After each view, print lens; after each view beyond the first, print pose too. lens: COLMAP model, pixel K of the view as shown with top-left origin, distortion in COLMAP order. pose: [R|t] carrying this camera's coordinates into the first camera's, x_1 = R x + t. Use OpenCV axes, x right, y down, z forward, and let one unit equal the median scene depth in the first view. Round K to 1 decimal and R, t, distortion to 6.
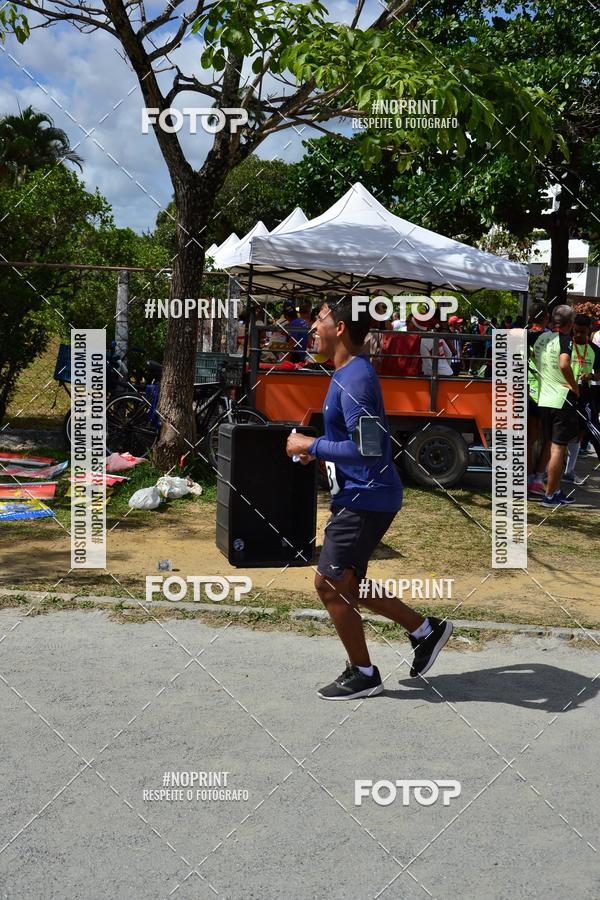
lens RADIAL K [[1154.3, 0, 300.0], [0, 1154.3, 450.0], [0, 0, 1]] dist [-0.026130, 0.026792]
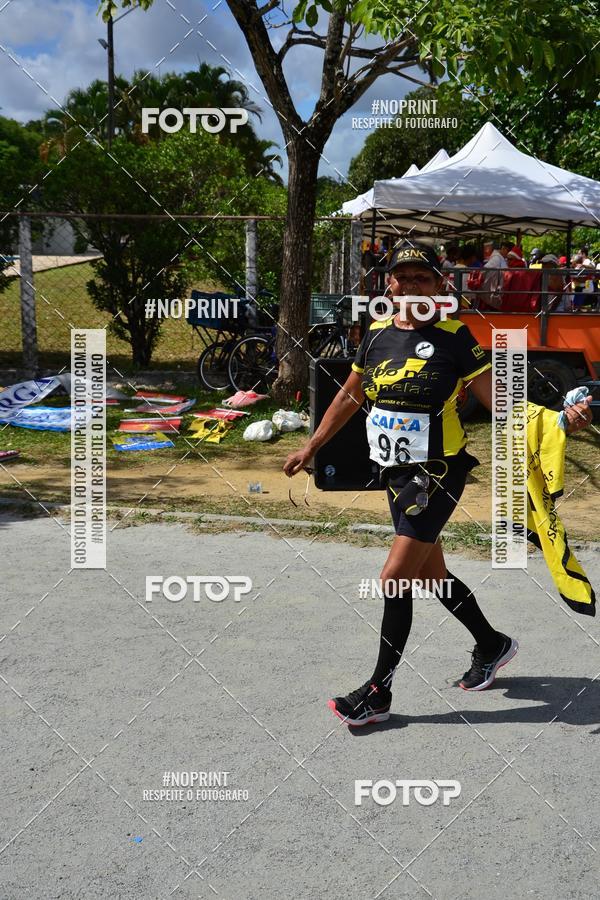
lens RADIAL K [[1176.2, 0, 311.6], [0, 1176.2, 451.4], [0, 0, 1]] dist [-0.020467, -0.012932]
pose [[0.984159, -0.004692, -0.177227, 0.104634], [0.012434, 0.999015, 0.042600, 0.014062], [0.176853, -0.044129, 0.983248, -0.071201]]
